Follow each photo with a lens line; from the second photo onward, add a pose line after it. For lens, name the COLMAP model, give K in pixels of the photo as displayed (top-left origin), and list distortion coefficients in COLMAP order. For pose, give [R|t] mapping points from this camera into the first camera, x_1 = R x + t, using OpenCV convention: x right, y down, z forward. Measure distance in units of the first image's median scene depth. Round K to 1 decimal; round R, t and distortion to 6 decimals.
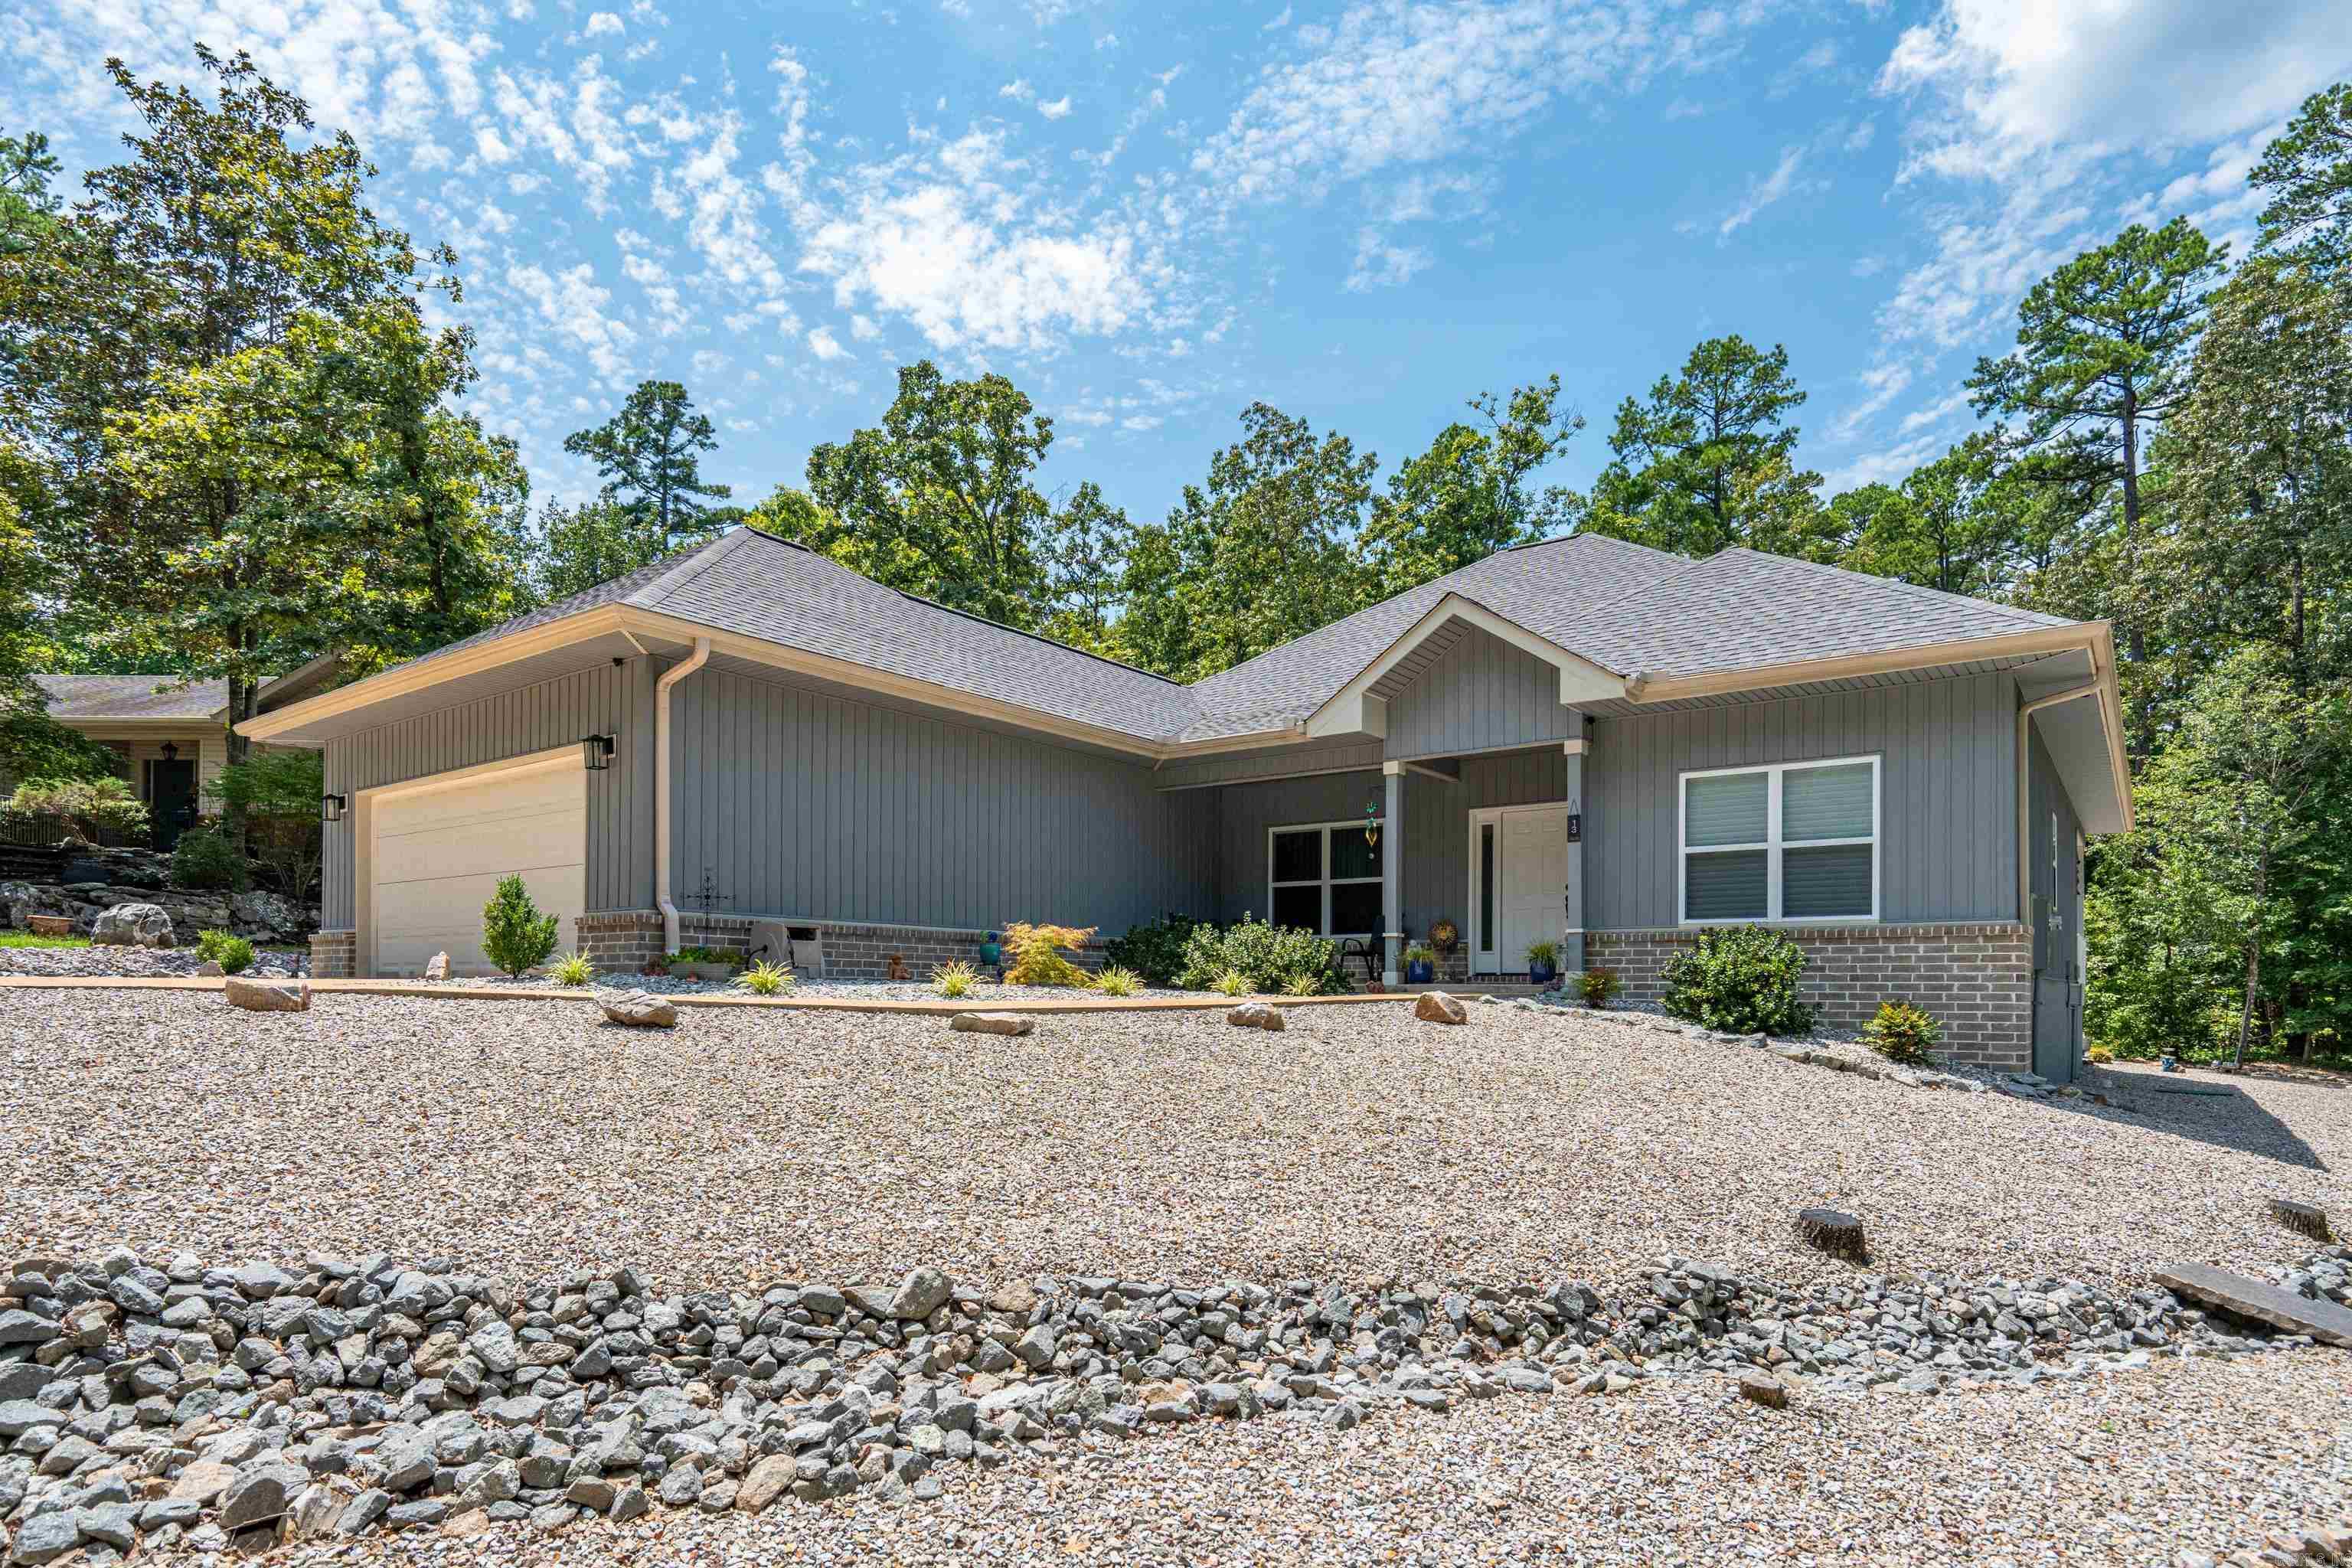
lens RADIAL K [[1301.6, 0, 1144.7], [0, 1301.6, 974.4], [0, 0, 1]] dist [0.000113, 0.006545]
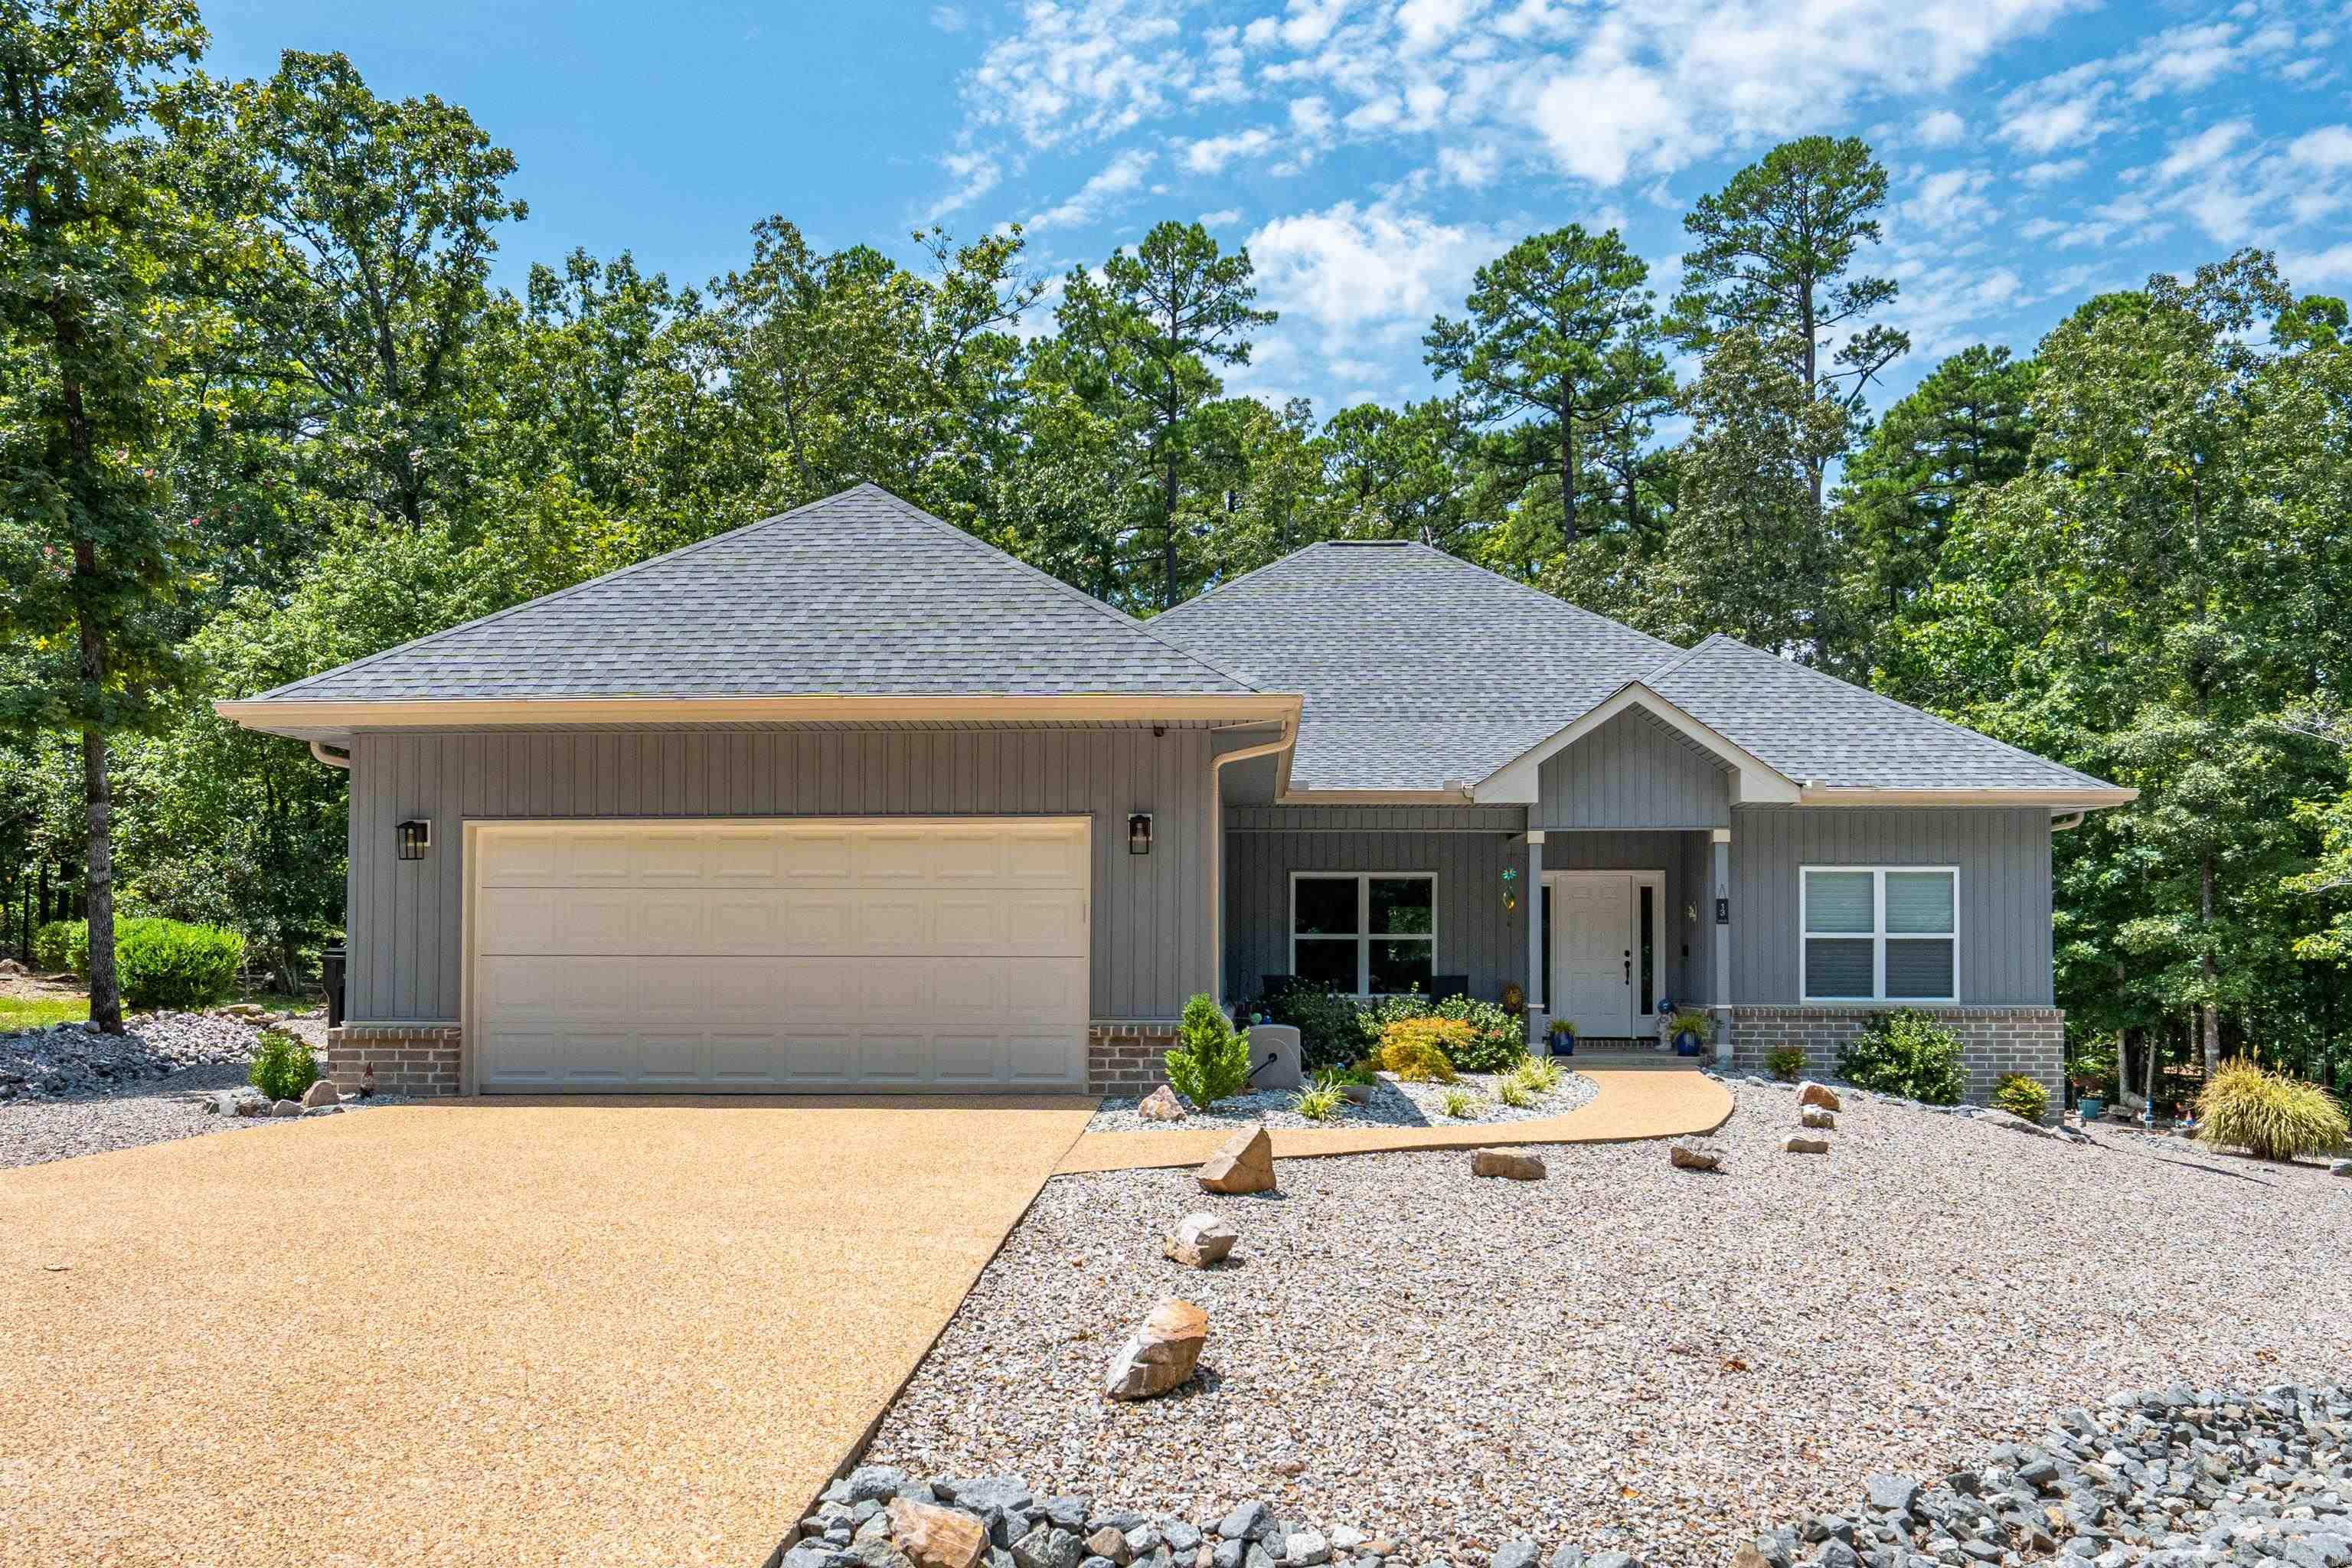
lens RADIAL K [[1937.4, 0, 1171.4], [0, 1937.4, 912.6], [0, 0, 1]] dist [-0.002916, 0.004343]
pose [[0.817277, 0.011783, 0.576124, -0.354277], [-0.004671, 0.999894, -0.013825, -0.031795], [-0.576226, 0.008608, 0.817245, -0.017943]]
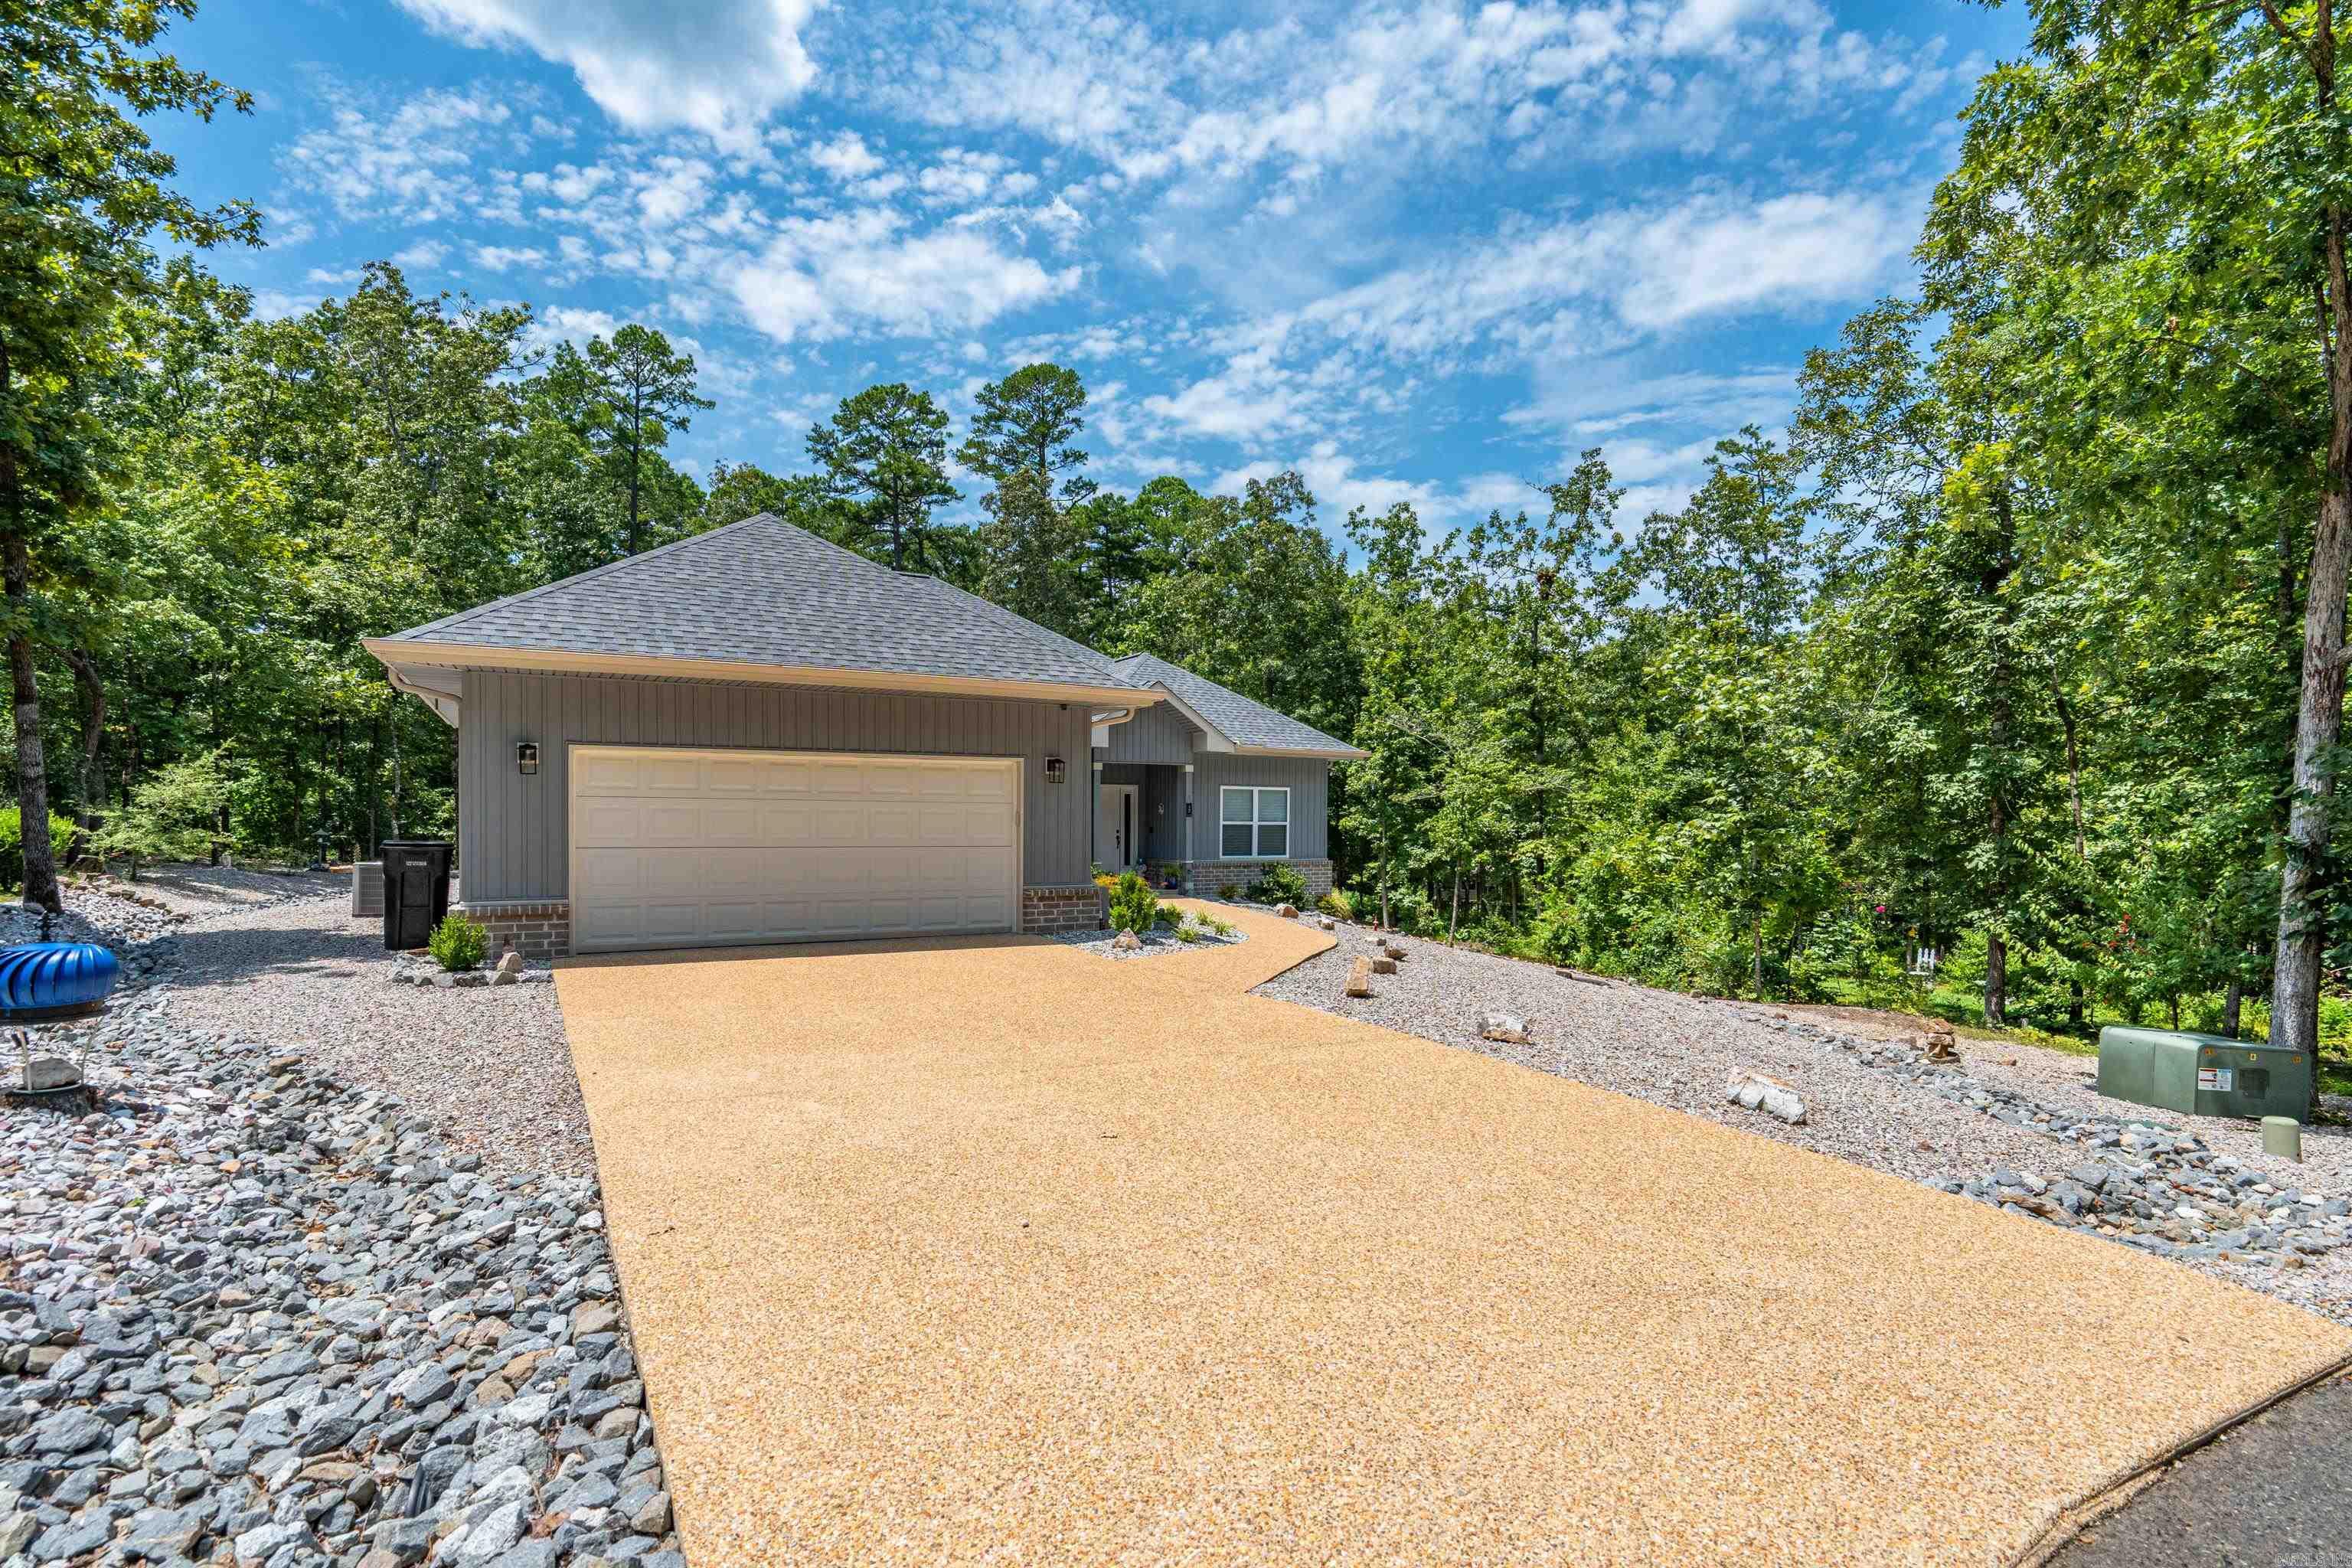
lens RADIAL K [[1140.4, 0, 1172.4], [0, 1140.4, 820.5], [0, 0, 1]] dist [0.011097, -0.001690]
pose [[0.391691, -0.002097, 0.920095, -0.465968], [-0.012373, 0.999895, 0.007546, -0.039915], [-0.920014, -0.014340, 0.391624, 0.126363]]
